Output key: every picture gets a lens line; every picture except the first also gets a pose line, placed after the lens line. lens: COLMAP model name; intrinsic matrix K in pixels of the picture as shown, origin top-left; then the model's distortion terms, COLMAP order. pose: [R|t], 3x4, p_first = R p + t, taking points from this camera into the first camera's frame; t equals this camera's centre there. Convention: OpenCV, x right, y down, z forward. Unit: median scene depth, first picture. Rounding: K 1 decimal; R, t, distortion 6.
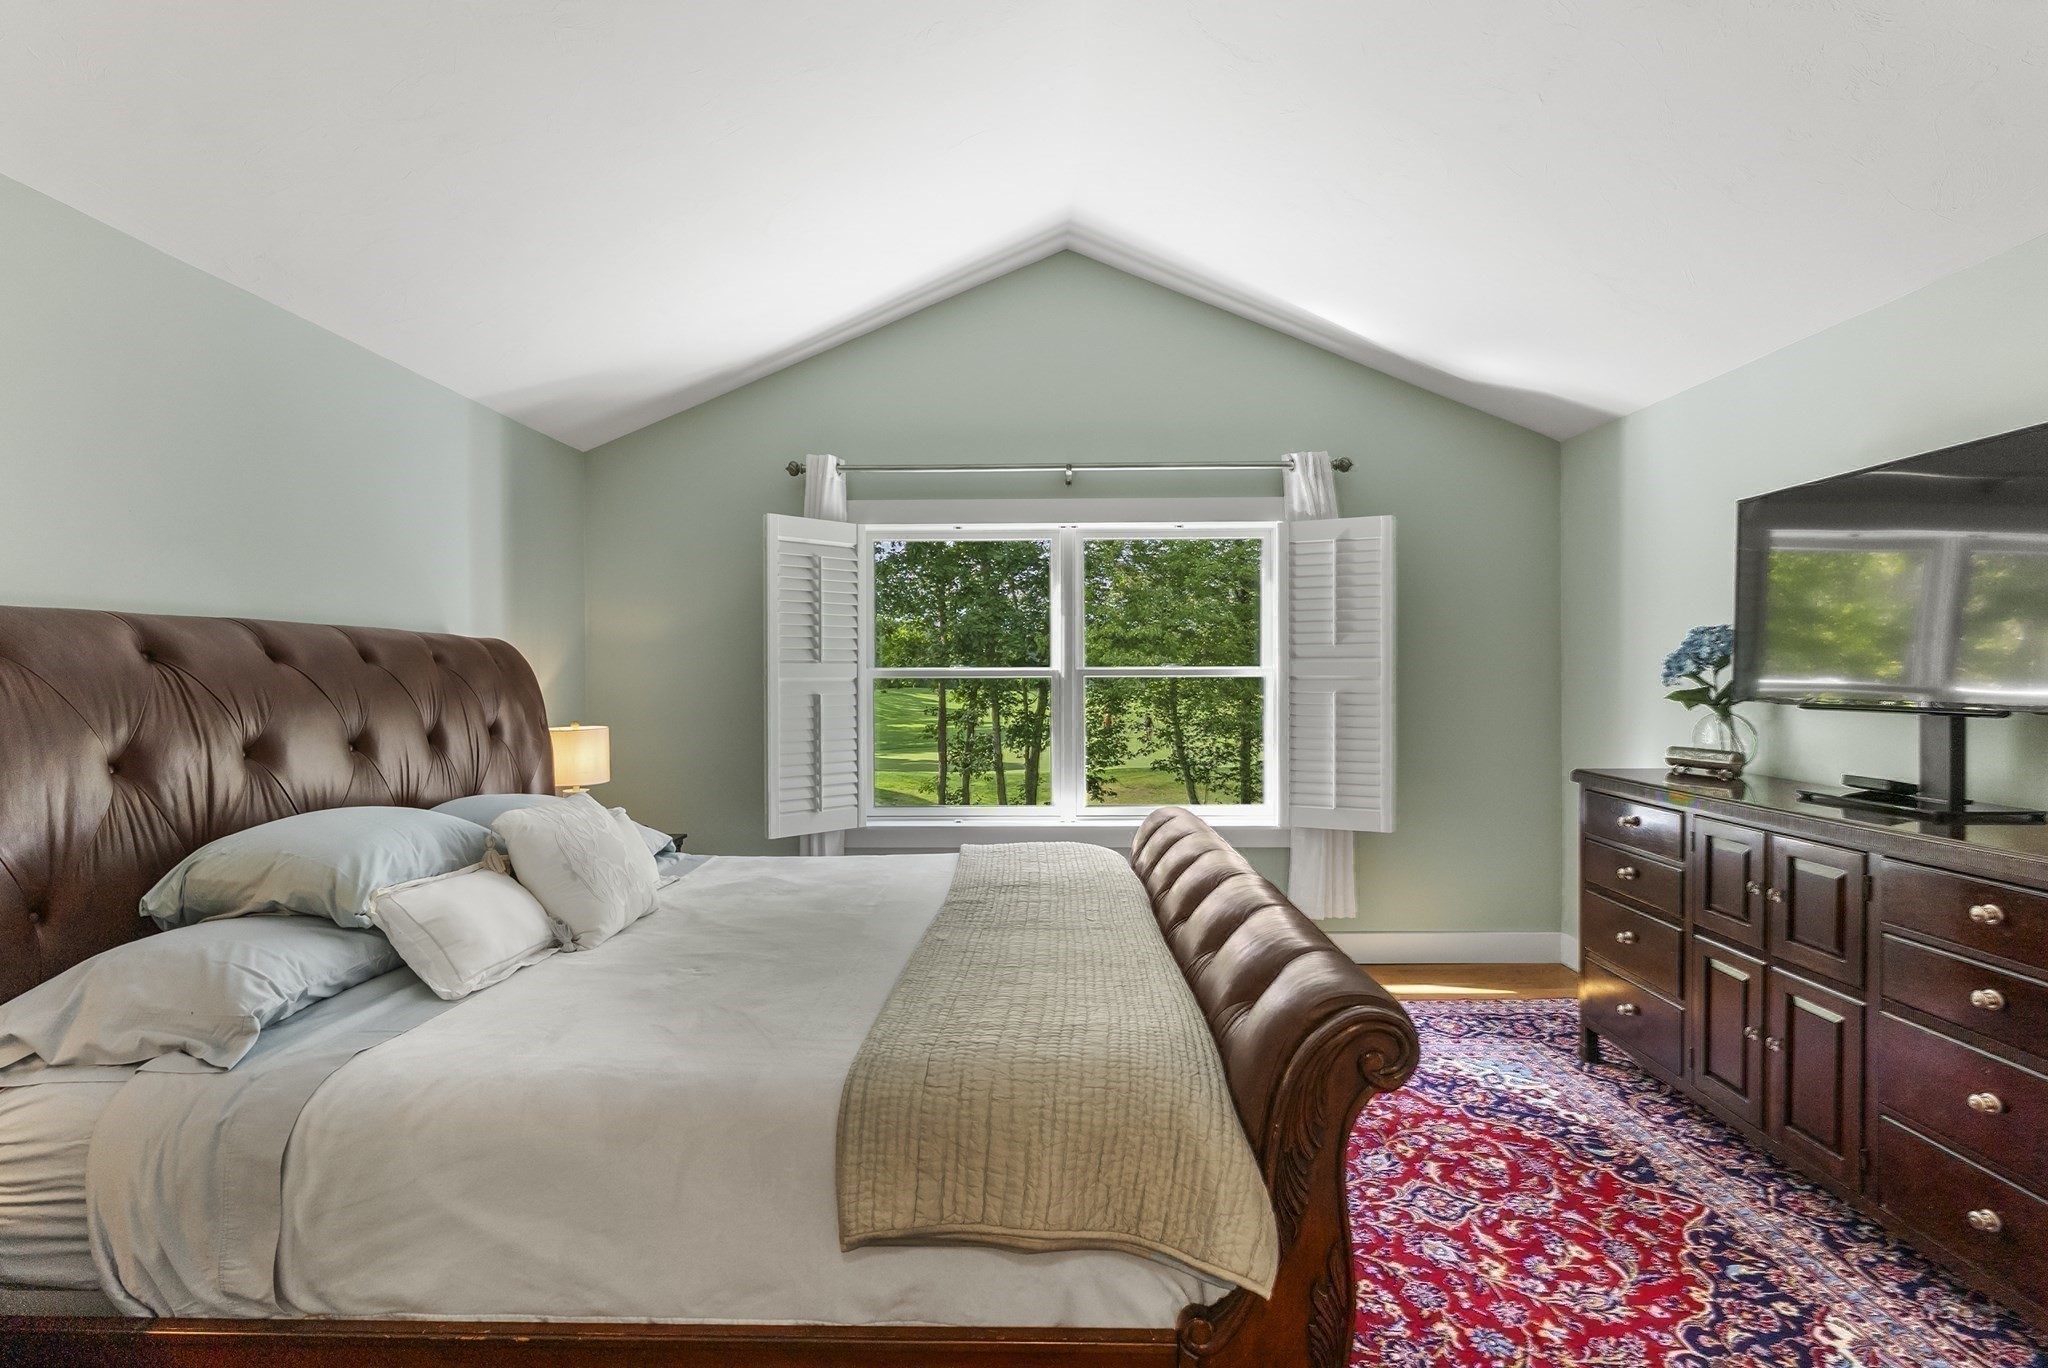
lens RADIAL K [[904.4, 0, 1019.2], [0, 904.4, 669.0], [0, 0, 1]] dist [-0.002623, -0.000457]
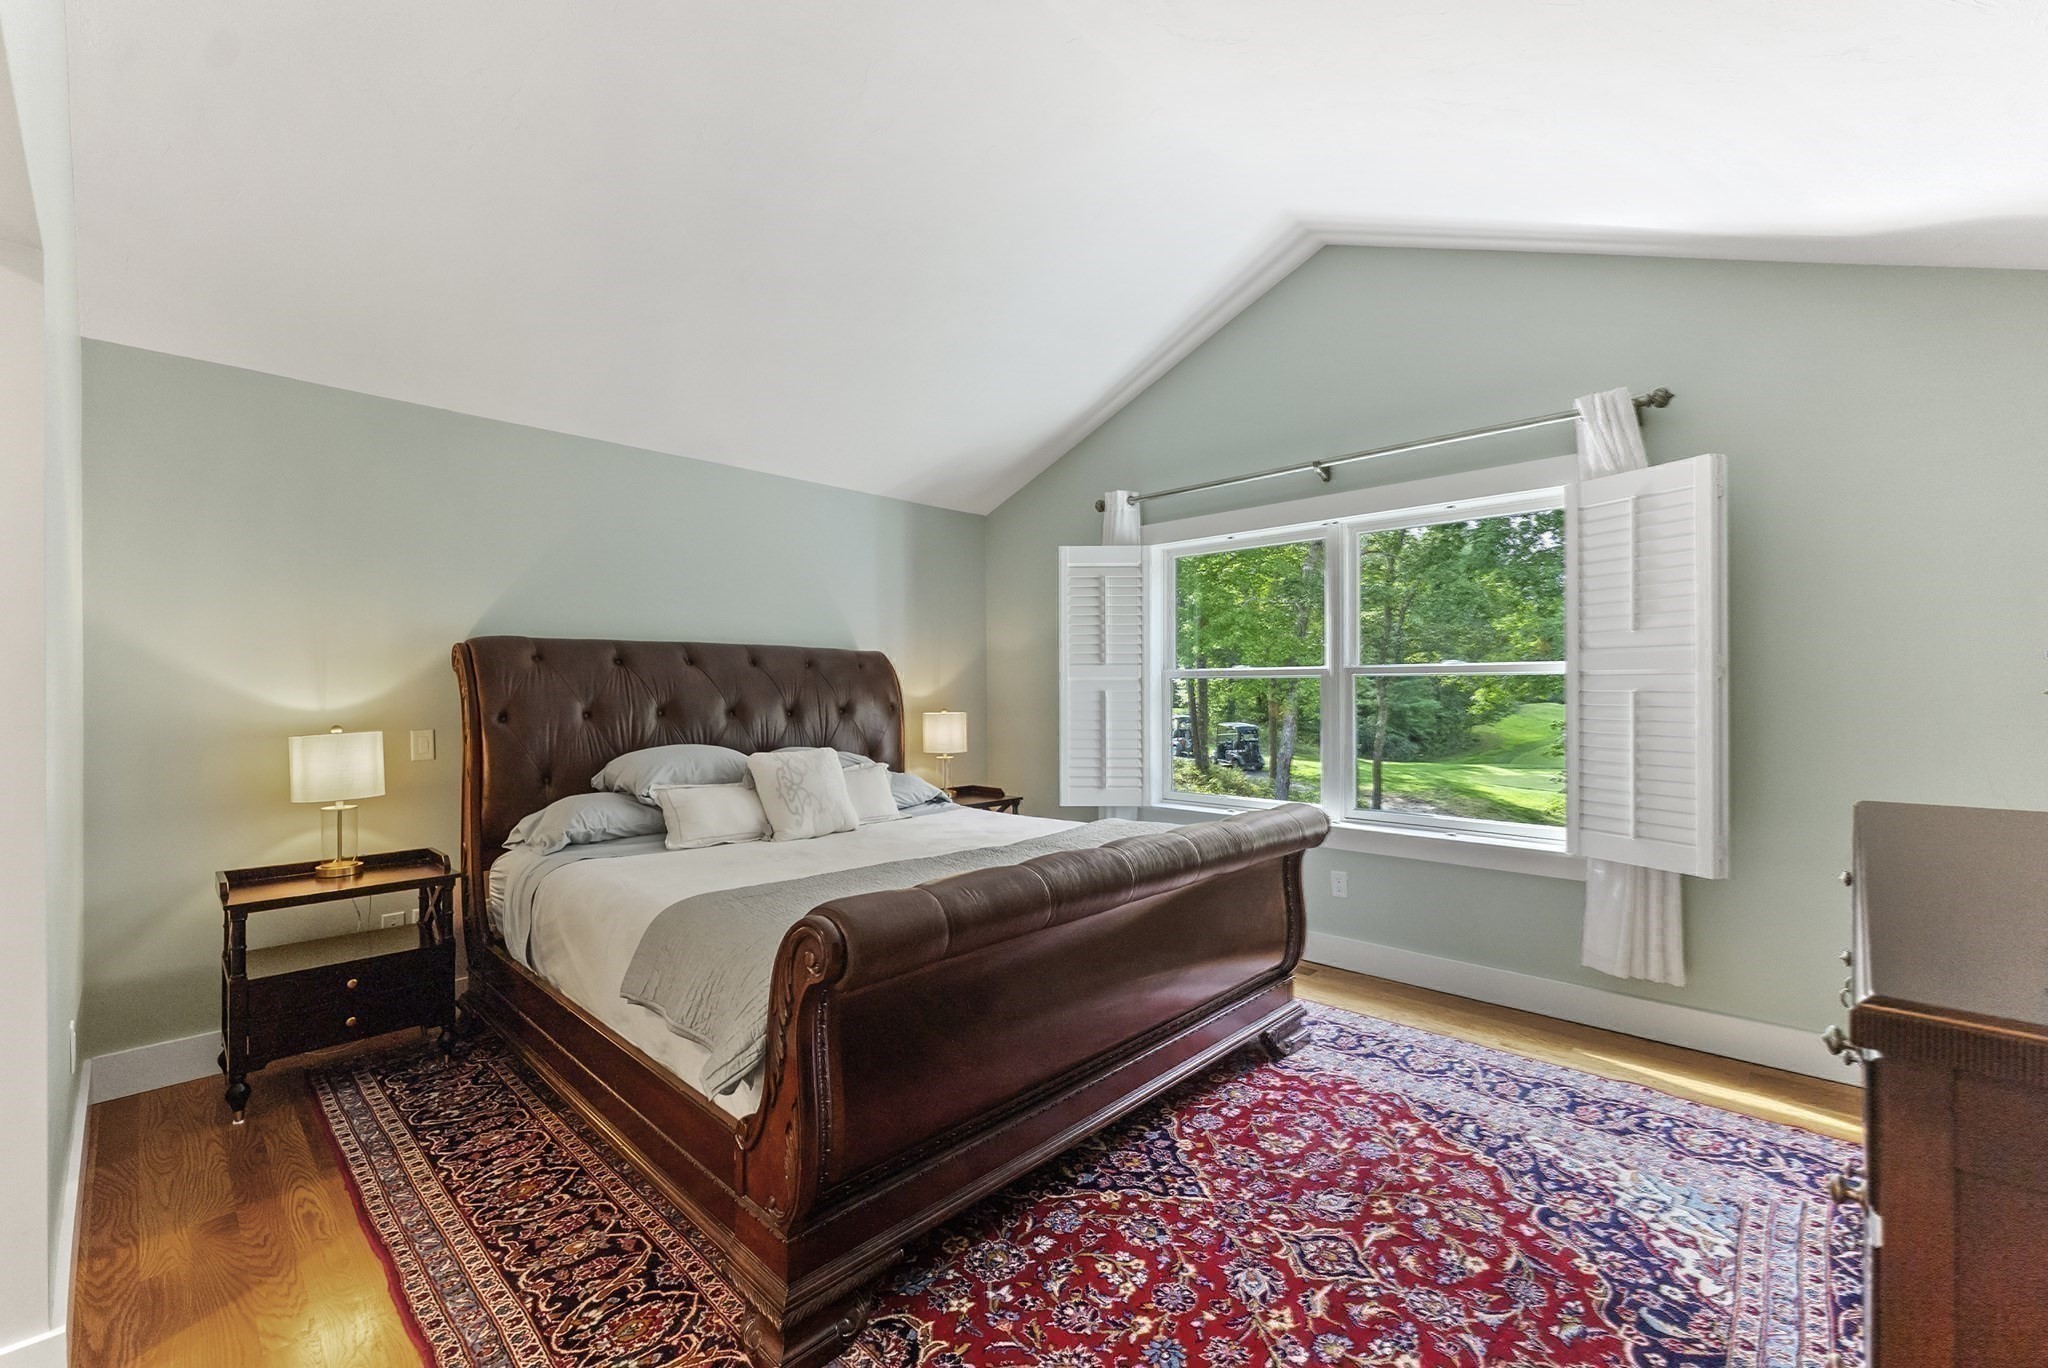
lens RADIAL K [[825.8, 0, 1021.2], [0, 825.8, 674.9], [0, 0, 1]] dist [0.000190, 0.000065]
pose [[0.745808, -0.009270, -0.666096, 0.622337], [0.002752, 0.999938, -0.010835, 0.026262], [0.666155, 0.006248, 0.745787, 0.155441]]
